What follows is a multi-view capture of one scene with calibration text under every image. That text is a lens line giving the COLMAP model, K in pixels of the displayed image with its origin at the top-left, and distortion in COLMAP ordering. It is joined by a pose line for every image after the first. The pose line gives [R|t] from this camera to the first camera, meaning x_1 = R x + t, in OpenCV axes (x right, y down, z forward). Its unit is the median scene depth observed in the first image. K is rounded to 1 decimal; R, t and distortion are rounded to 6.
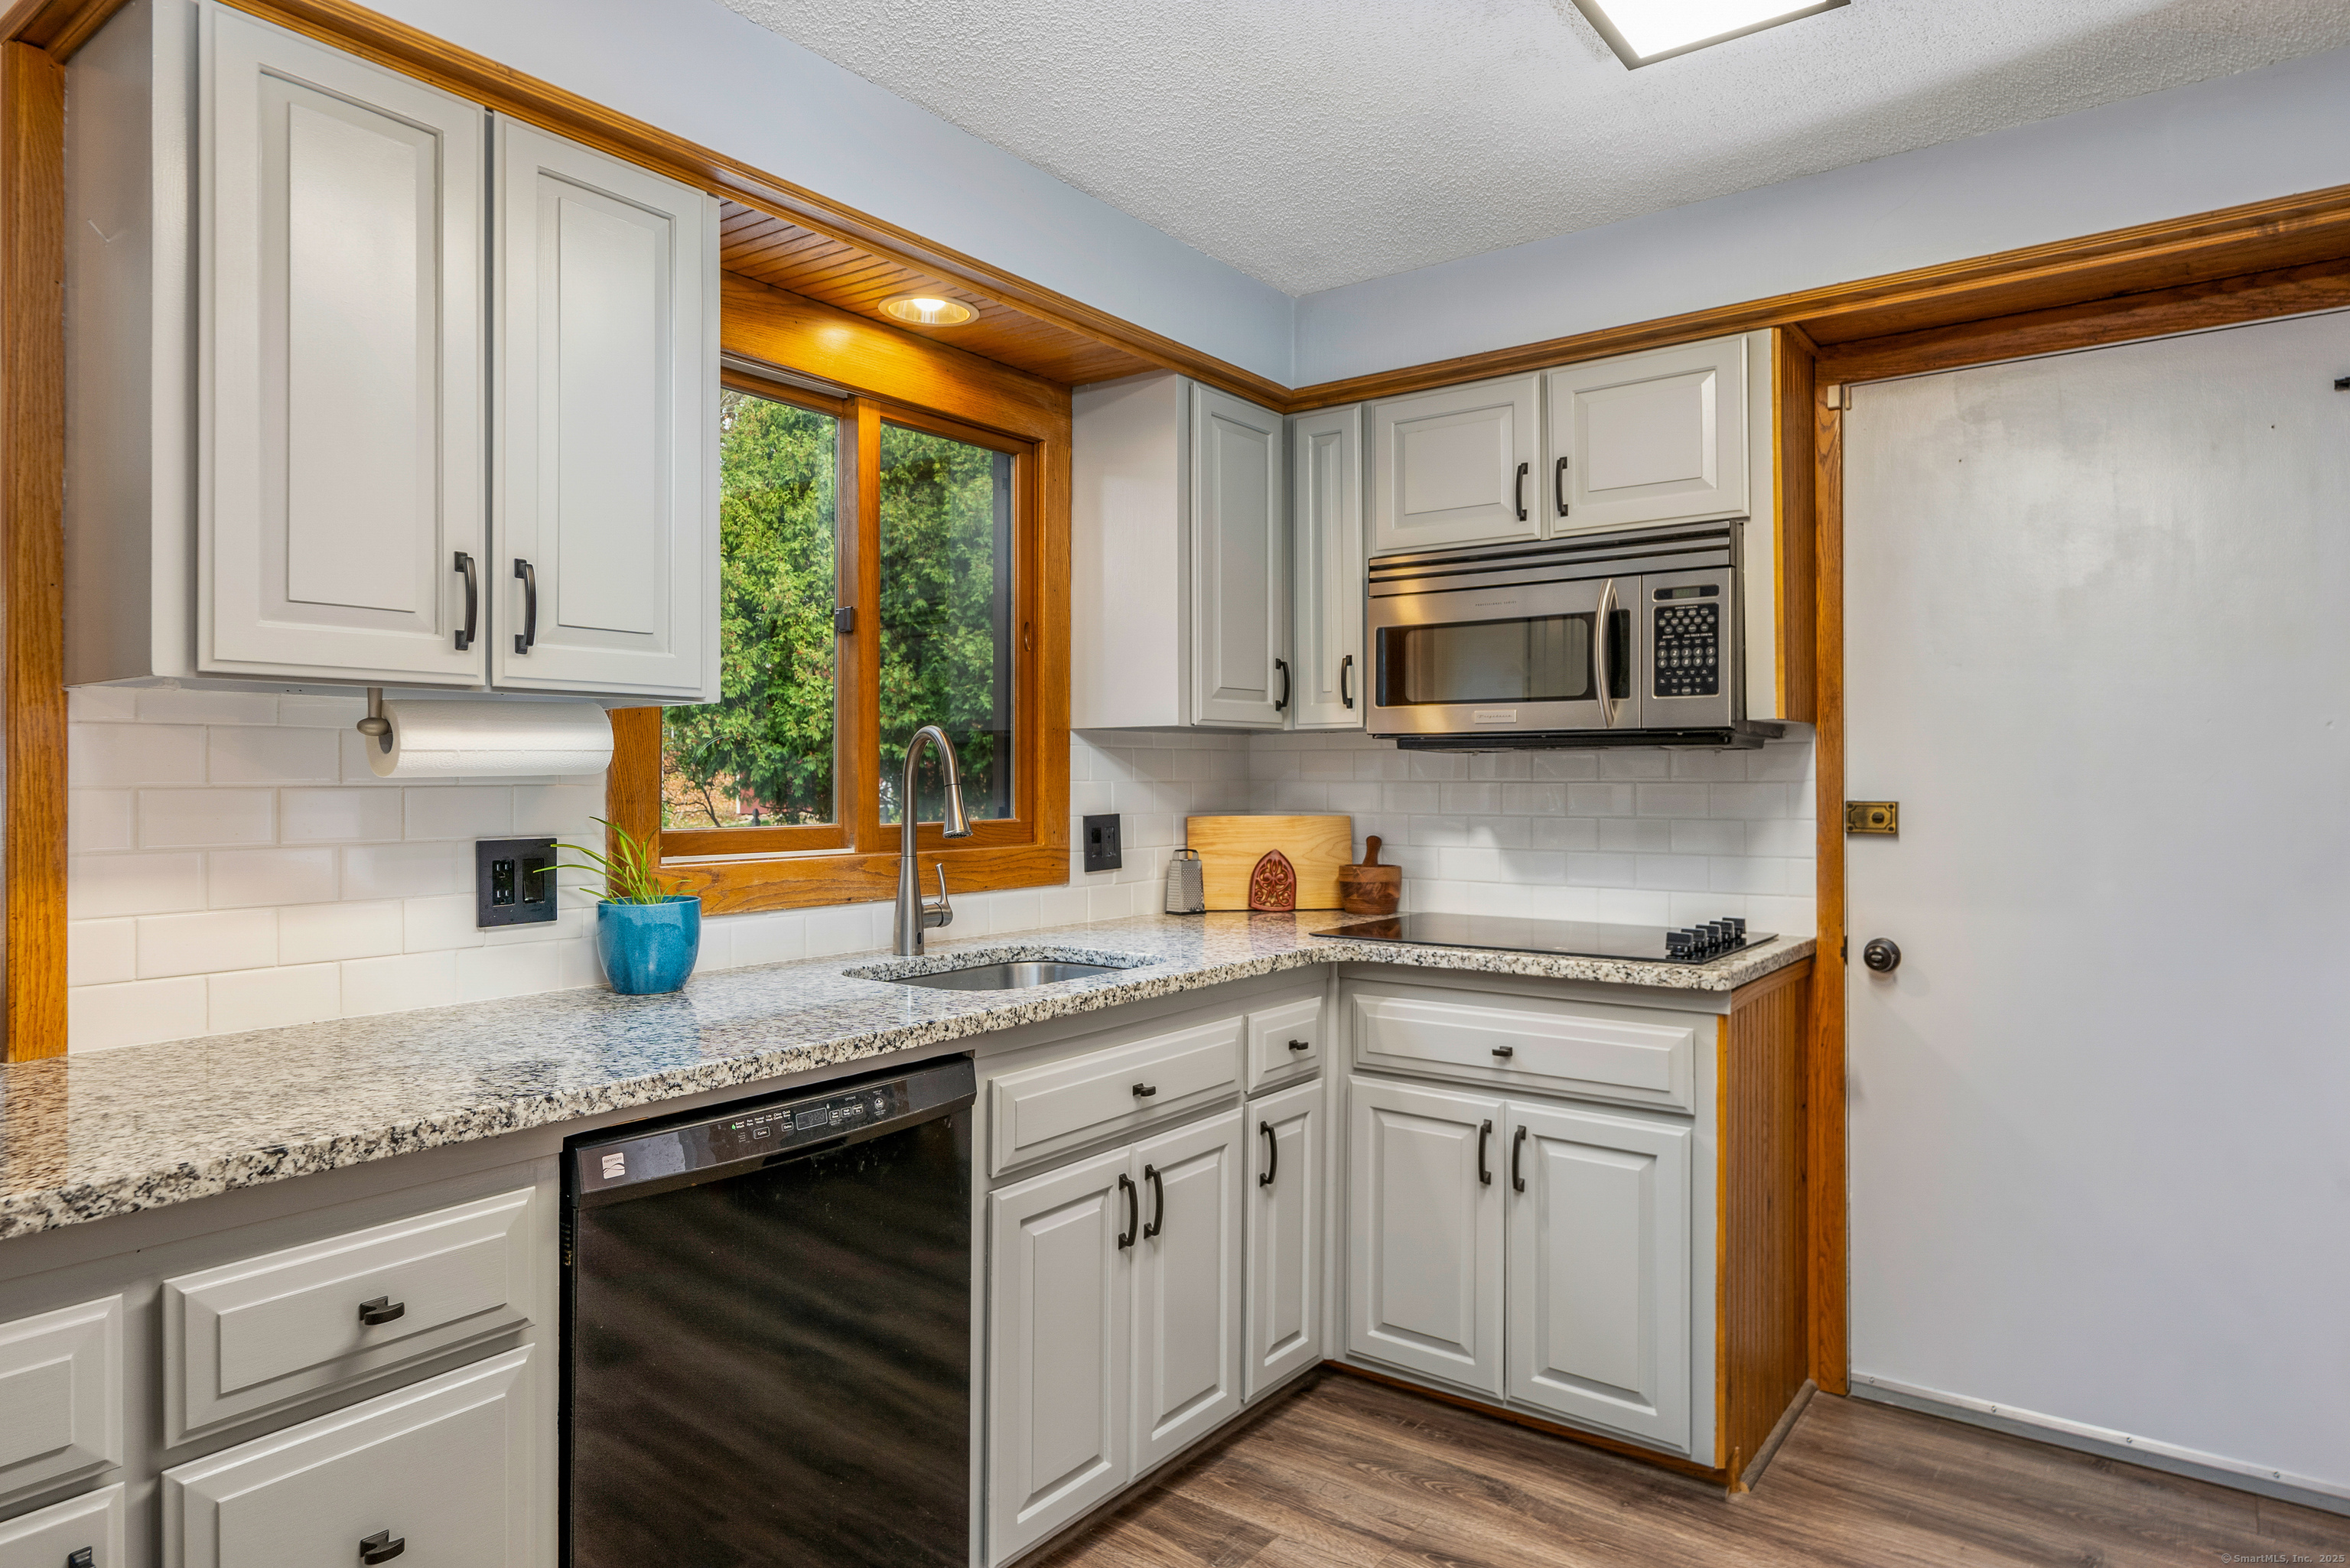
lens RADIAL K [[1385.5, 0, 1175.0], [0, 1385.5, 784.0], [0, 0, 1]] dist [0.003970, 0.000117]
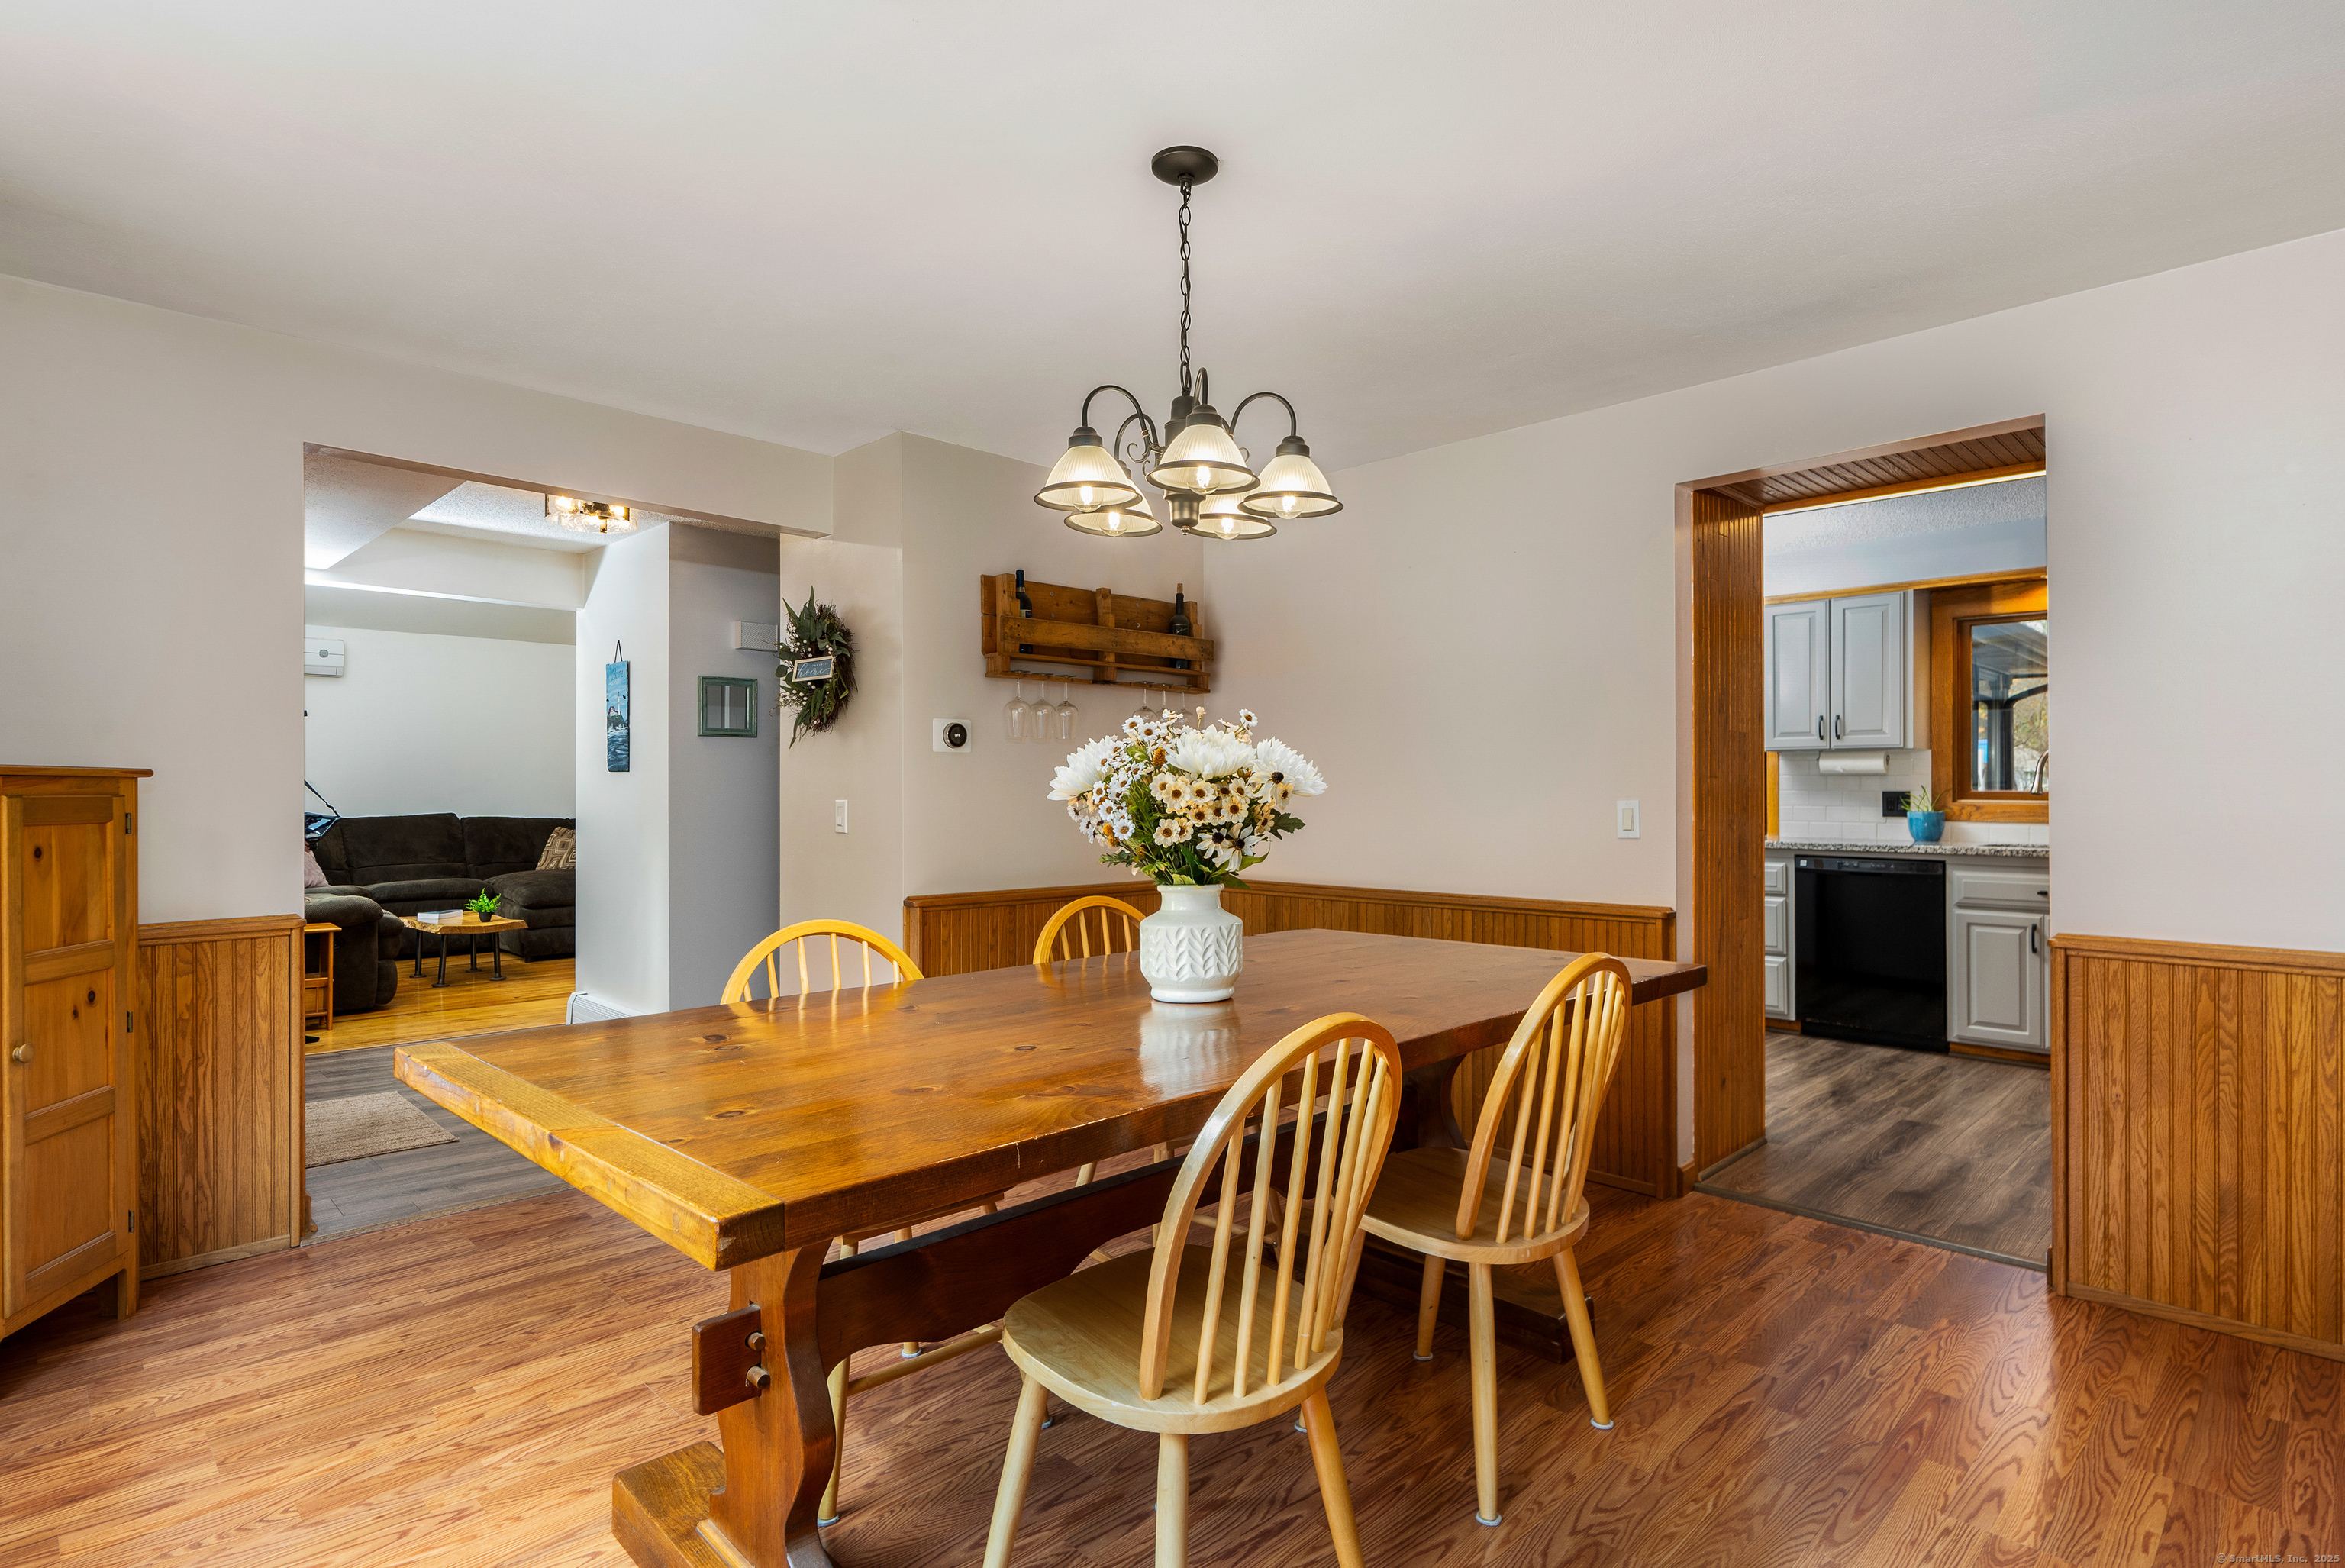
lens RADIAL K [[1207.1, 0, 1172.5], [0, 1207.1, 784.0], [0, 0, 1]] dist [-0.003373, -0.000619]
pose [[-0.137026, -0.004813, -0.990556, 2.086808], [-0.003244, 0.999985, -0.004410, 0.033403], [0.990562, 0.002609, -0.137040, -0.240511]]
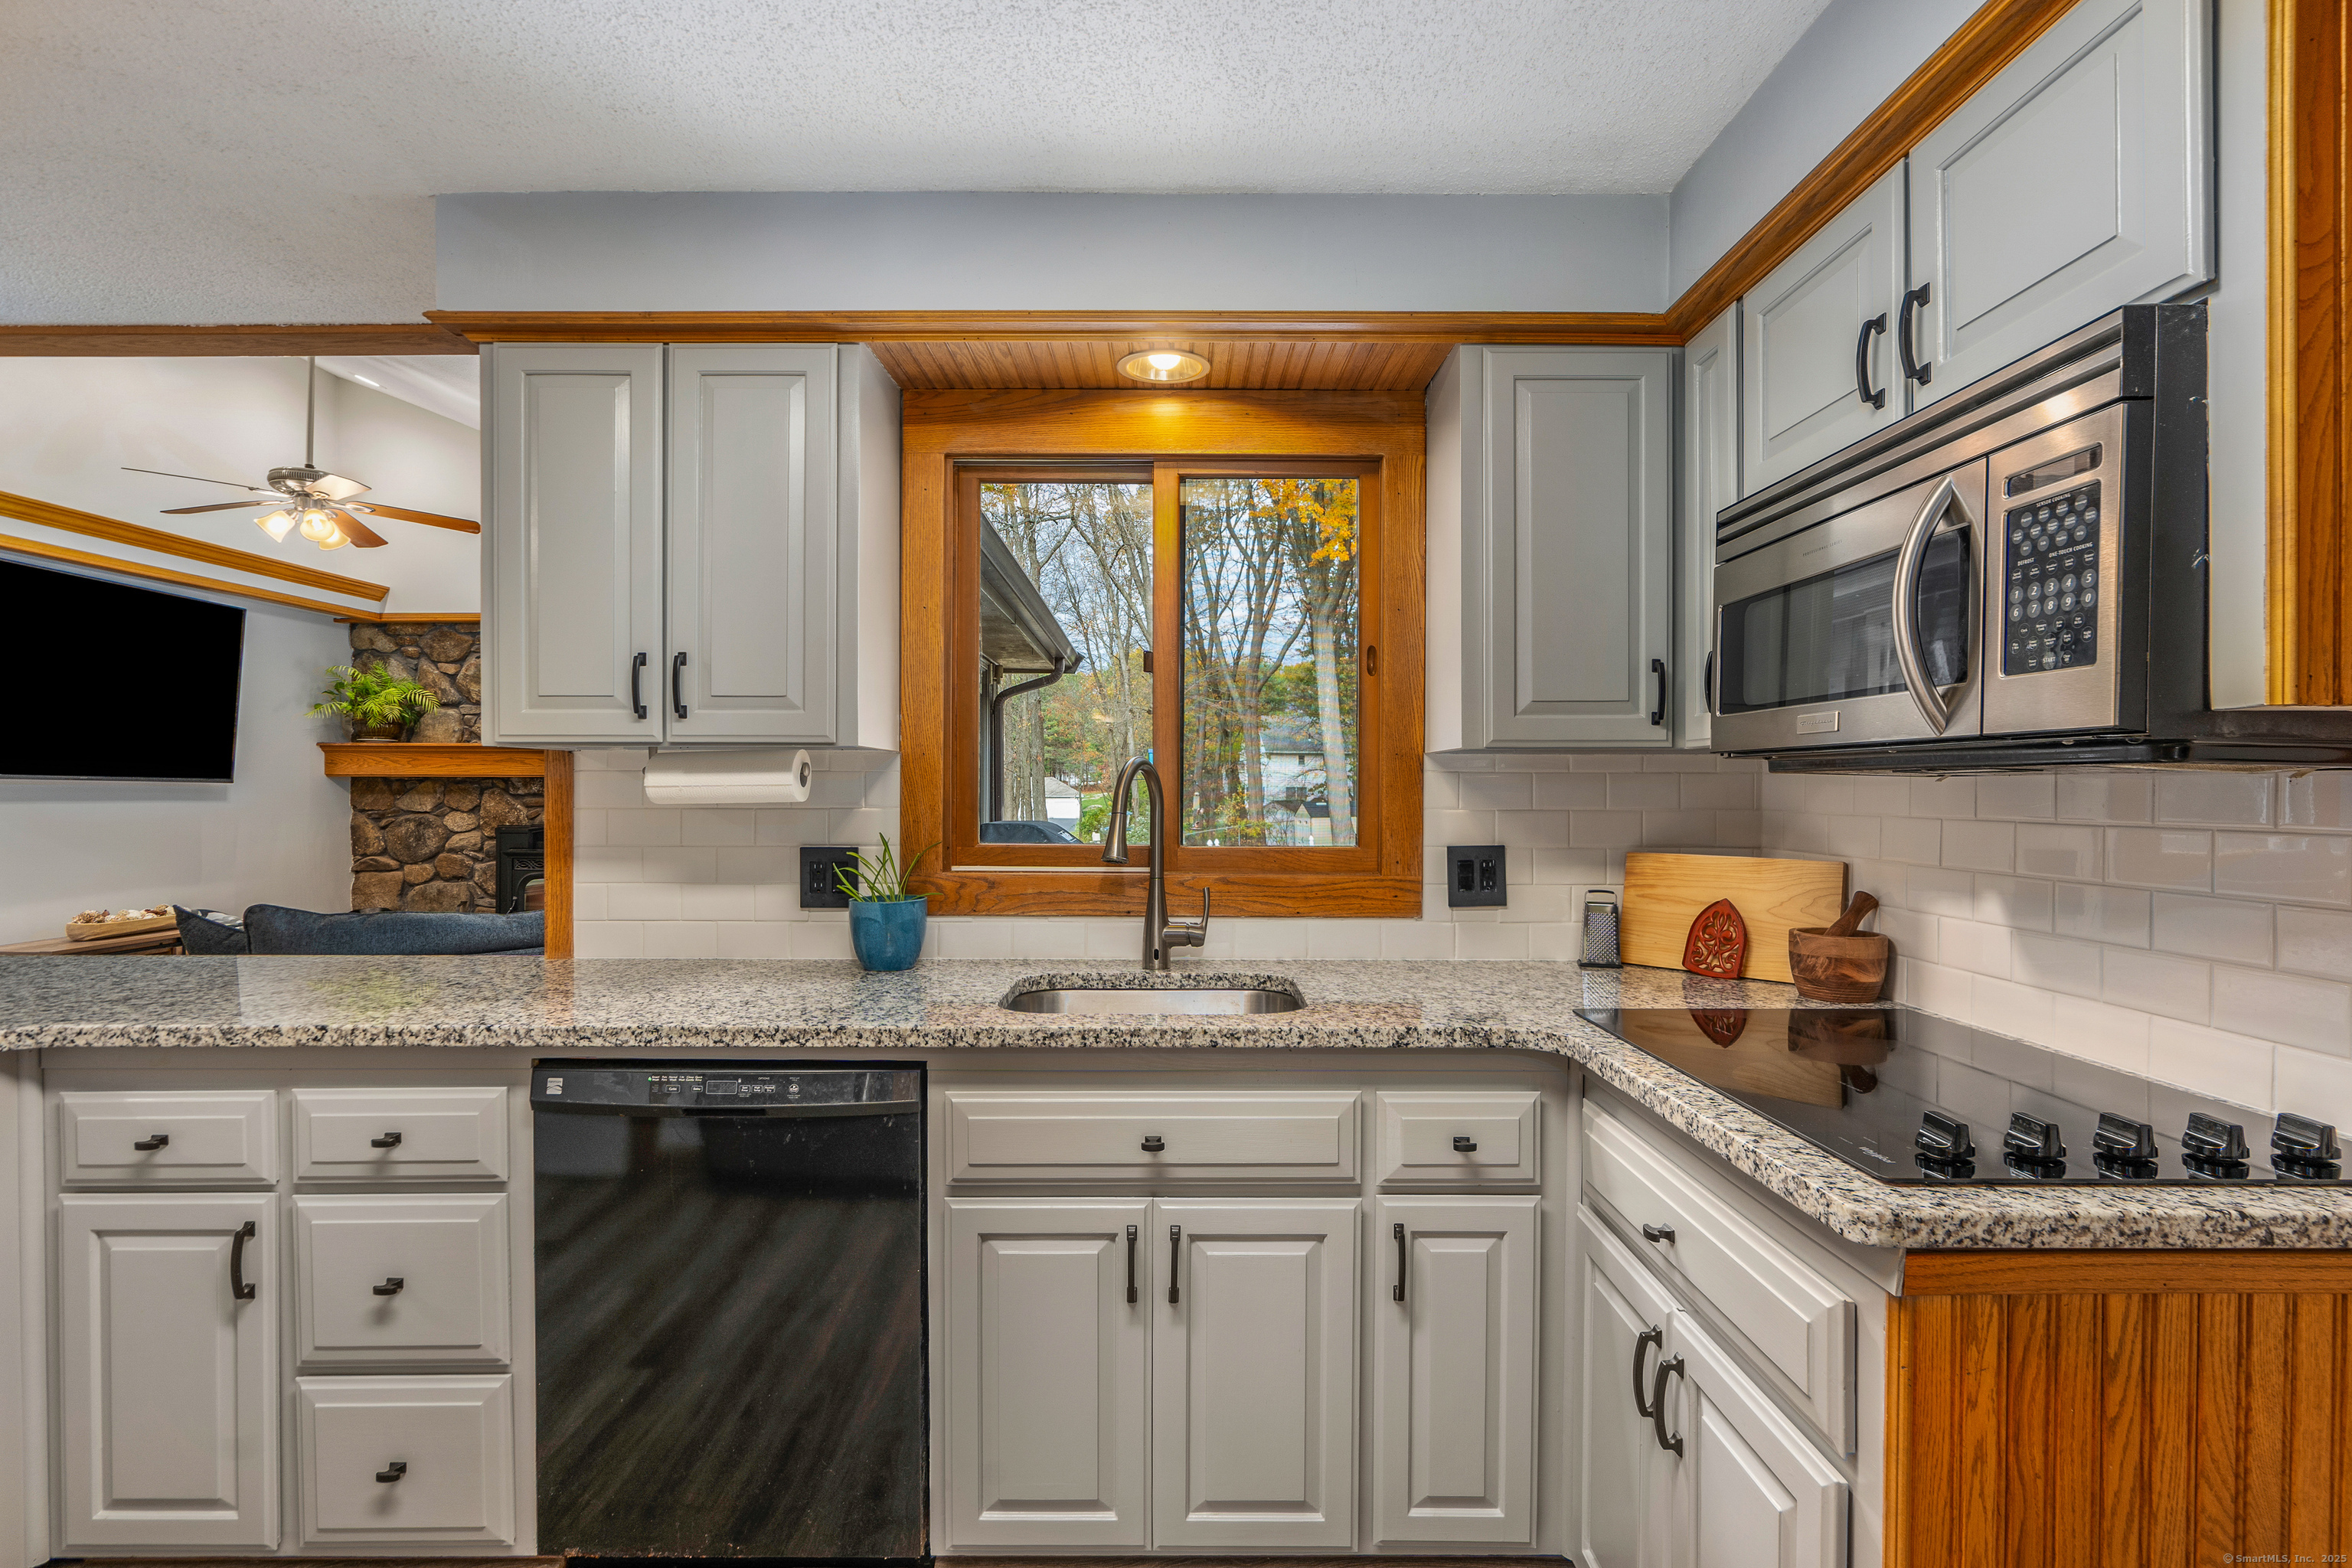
lens RADIAL K [[1107.3, 0, 1169.8], [0, 1107.3, 803.6], [0, 0, 1]] dist [0.001174, 0.000274]
pose [[0.599662, 0.013379, -0.800142, 0.511397], [-0.006557, 0.999909, 0.011804, -0.016452], [0.800227, -0.001832, 0.599695, 0.491243]]
